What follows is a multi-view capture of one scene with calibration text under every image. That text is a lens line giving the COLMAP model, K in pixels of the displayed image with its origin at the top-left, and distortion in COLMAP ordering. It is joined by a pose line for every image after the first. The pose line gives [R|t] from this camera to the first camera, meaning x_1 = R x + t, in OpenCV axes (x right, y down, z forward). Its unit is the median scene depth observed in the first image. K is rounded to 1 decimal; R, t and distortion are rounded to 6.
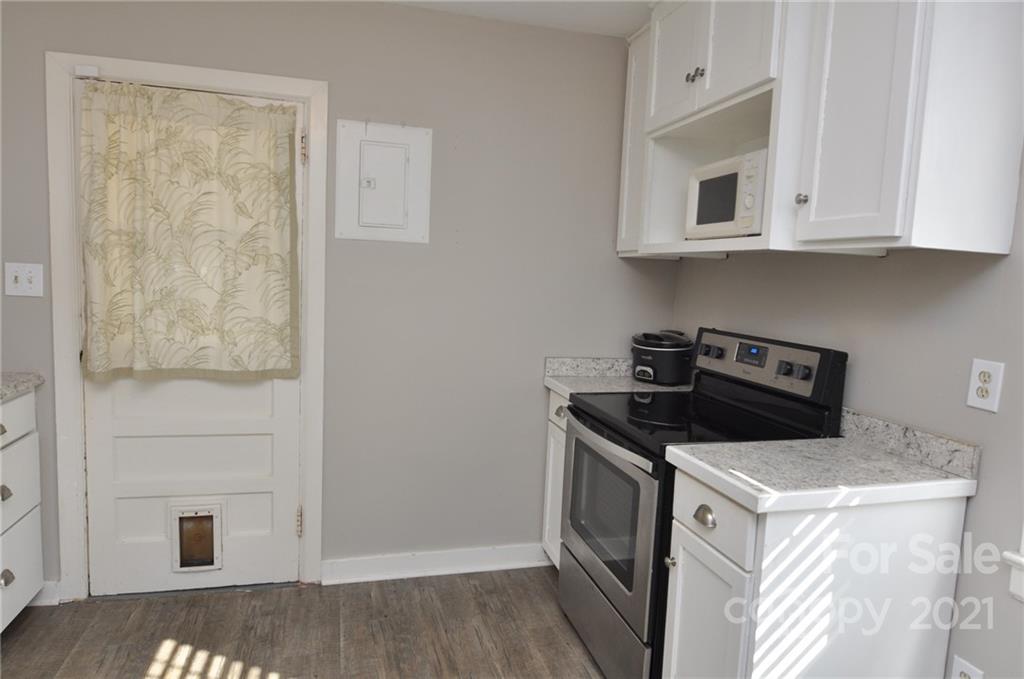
lens RADIAL K [[619.9, 0, 513.6], [0, 619.9, 339.2], [0, 0, 1]] dist [-0.011013, -0.007309]
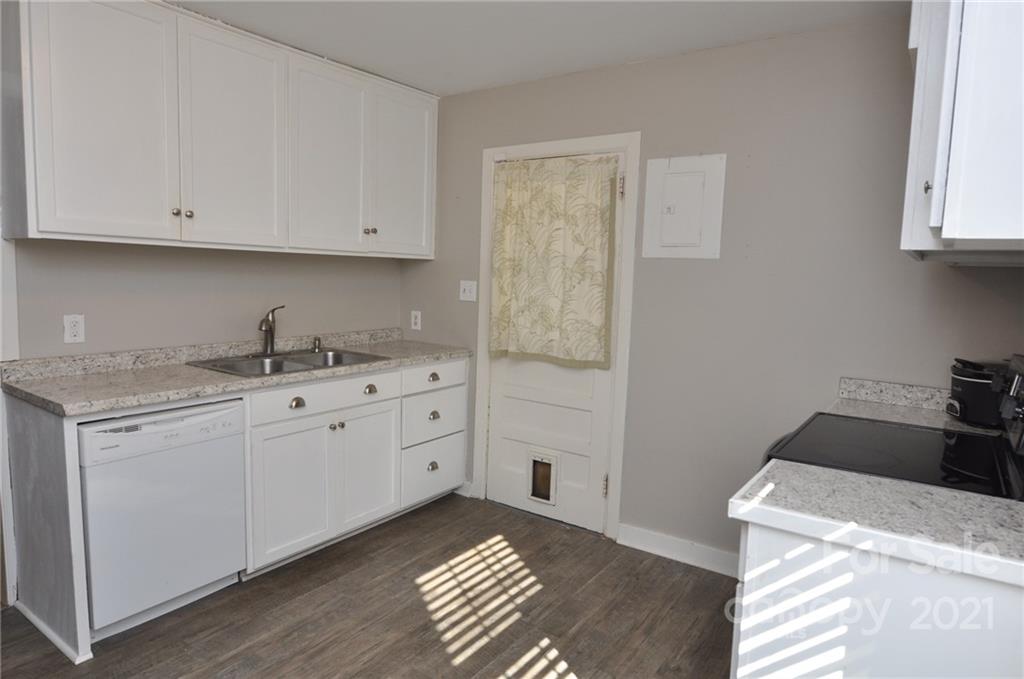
lens RADIAL K [[619.9, 0, 512.6], [0, 619.9, 340.3], [0, 0, 1]] dist [-0.011013, -0.007309]
pose [[0.635233, 0.059178, -0.770050, 0.522200], [-0.085444, 0.996324, 0.006083, 0.013005], [0.767580, 0.061932, 0.637954, 0.046379]]
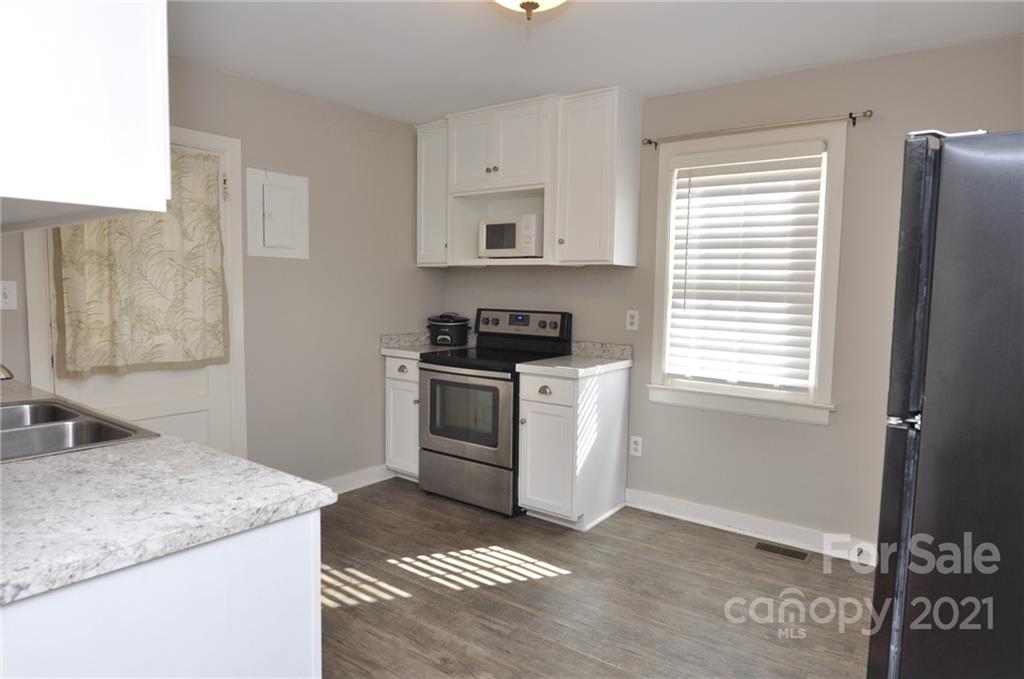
lens RADIAL K [[619.9, 0, 507.8], [0, 619.9, 339.3], [0, 0, 1]] dist [-0.011013, -0.007309]
pose [[0.793307, -0.082316, 0.603232, -0.701672], [0.082207, 0.996227, 0.027832, 0.025965], [-0.603247, 0.027511, 0.797080, -0.415300]]
